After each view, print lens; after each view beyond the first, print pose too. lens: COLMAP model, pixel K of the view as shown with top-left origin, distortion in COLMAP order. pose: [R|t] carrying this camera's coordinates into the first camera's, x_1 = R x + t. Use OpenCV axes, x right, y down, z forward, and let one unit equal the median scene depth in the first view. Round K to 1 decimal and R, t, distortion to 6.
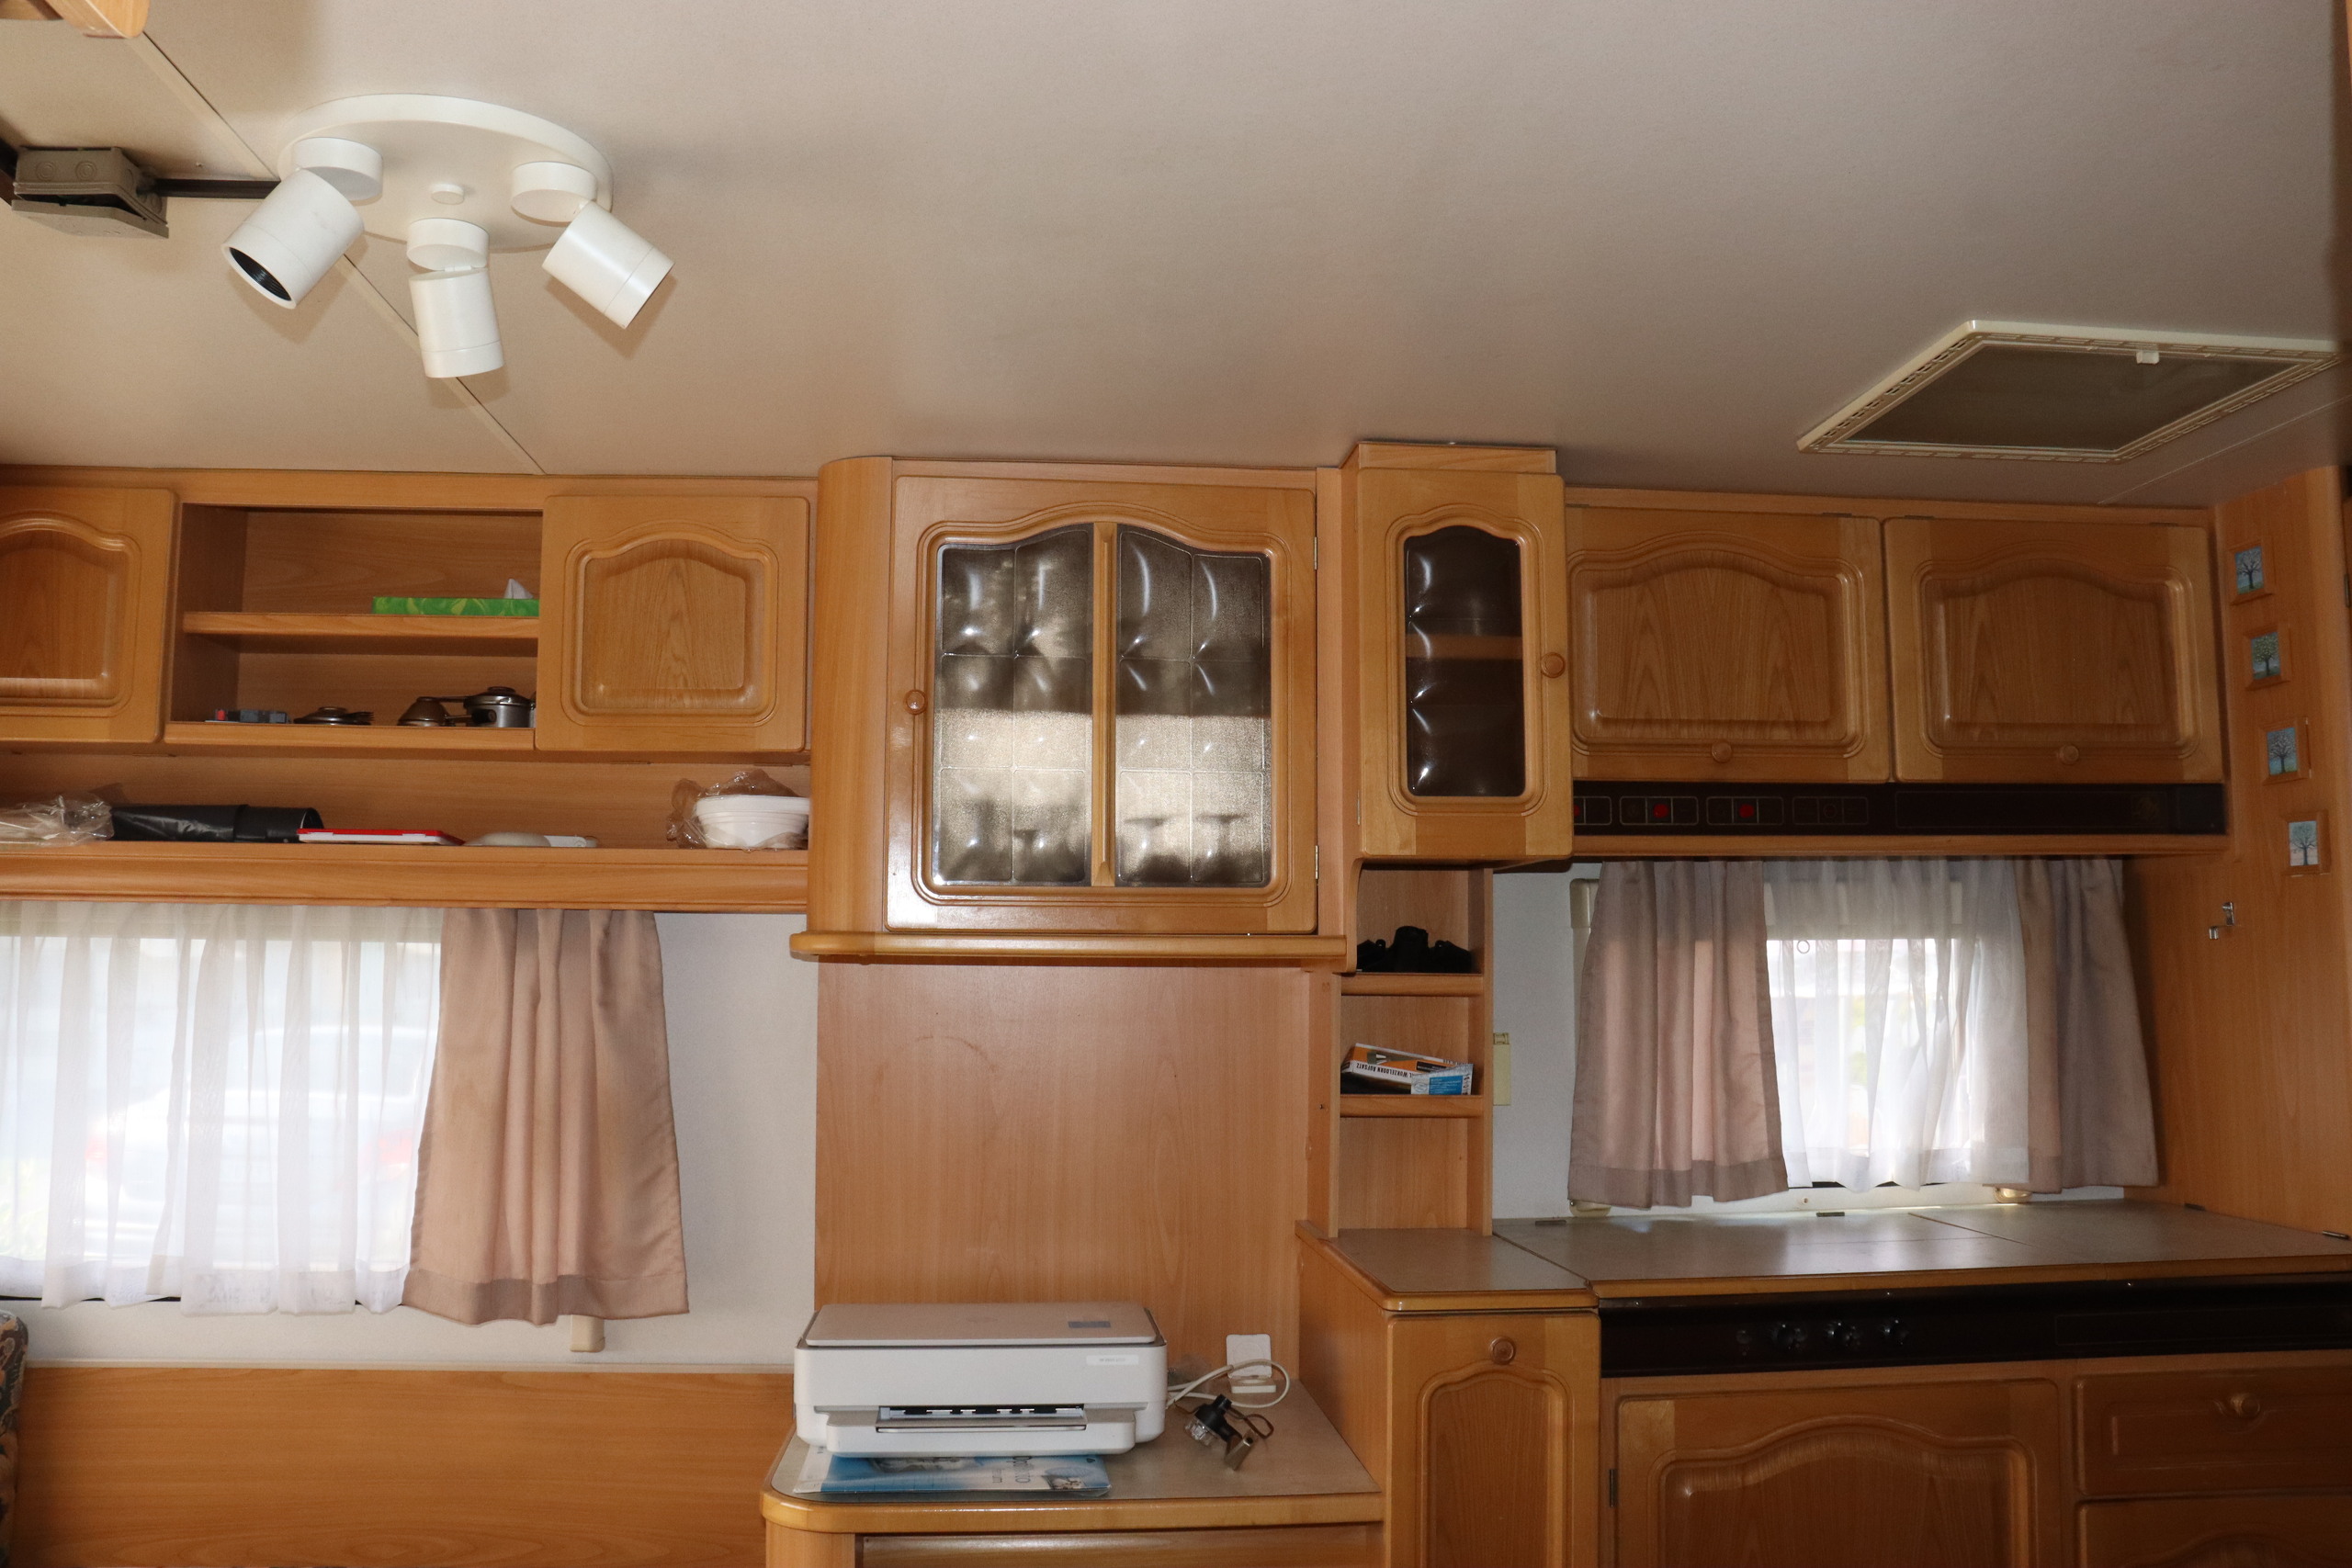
lens RADIAL K [[1921.7, 0, 1176.0], [0, 1921.7, 784.0], [0, 0, 1]] dist [-0.183405, 0.167069]
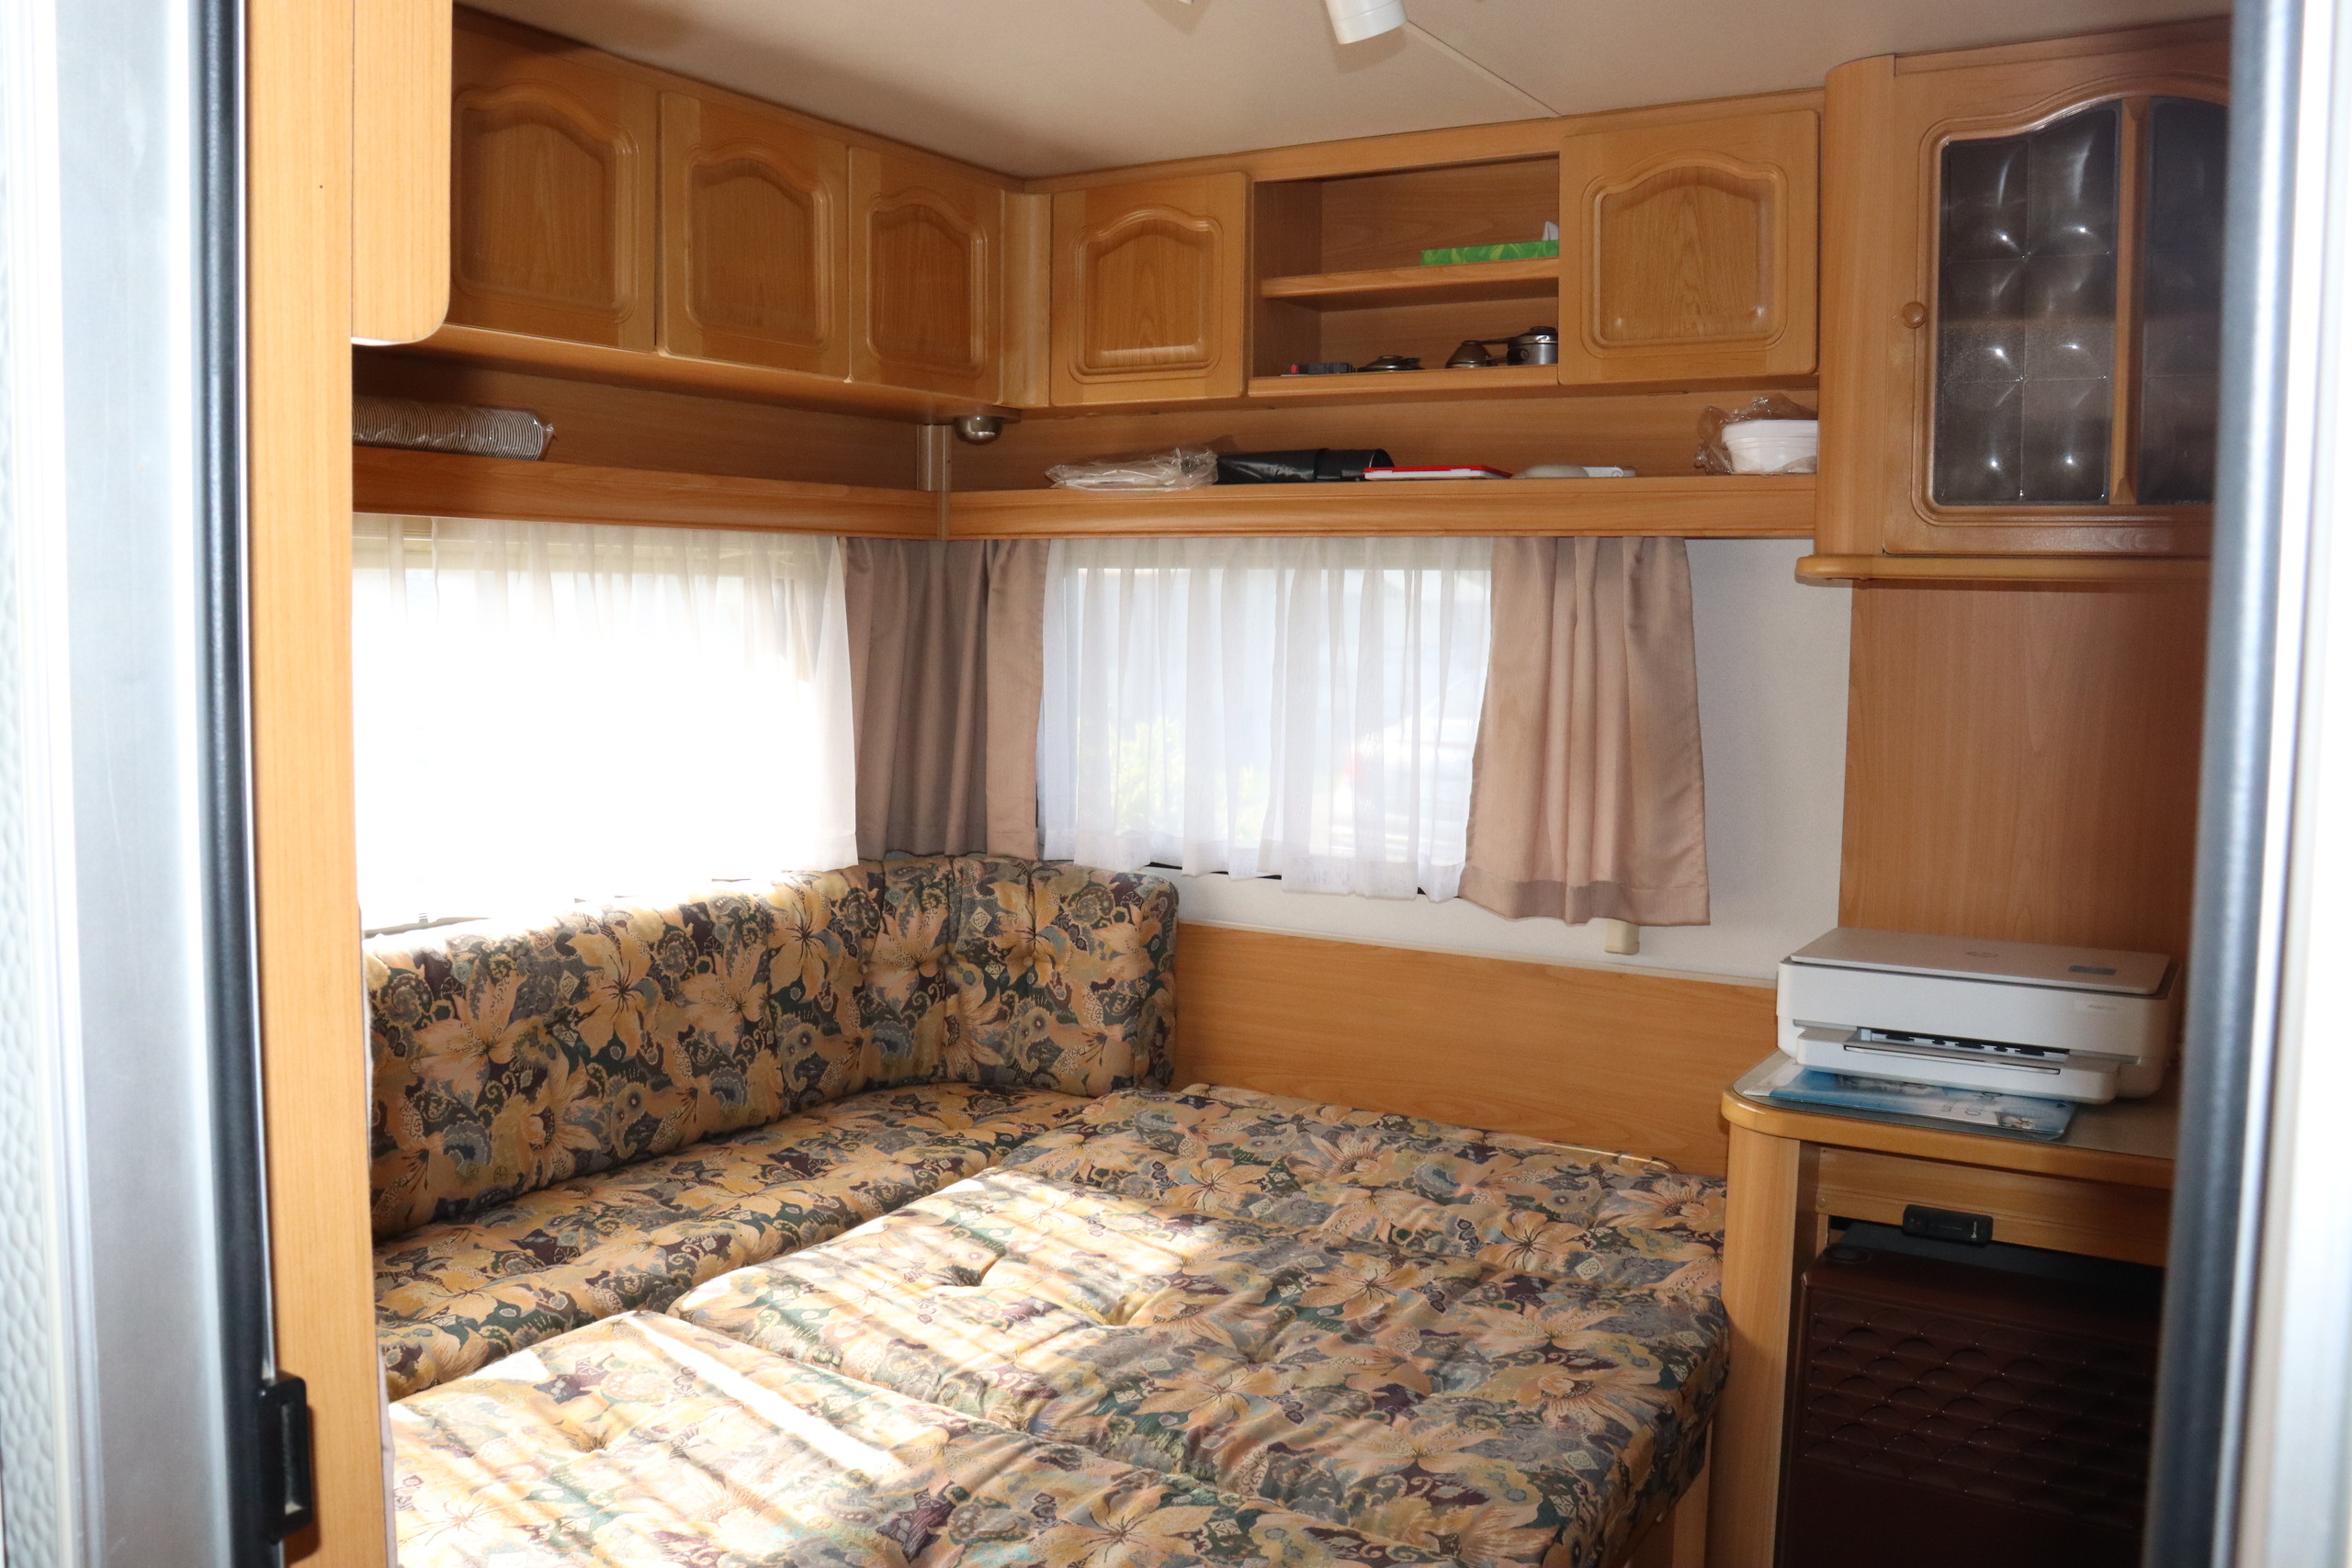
lens RADIAL K [[1921.7, 0, 1176.0], [0, 1921.7, 784.0], [0, 0, 1]] dist [-0.183405, 0.167069]
pose [[0.799842, 0.060962, -0.597106, 0.135118], [0.051915, 0.984074, 0.170012, 0.010542], [0.597961, -0.166982, 0.783939, 0.009057]]
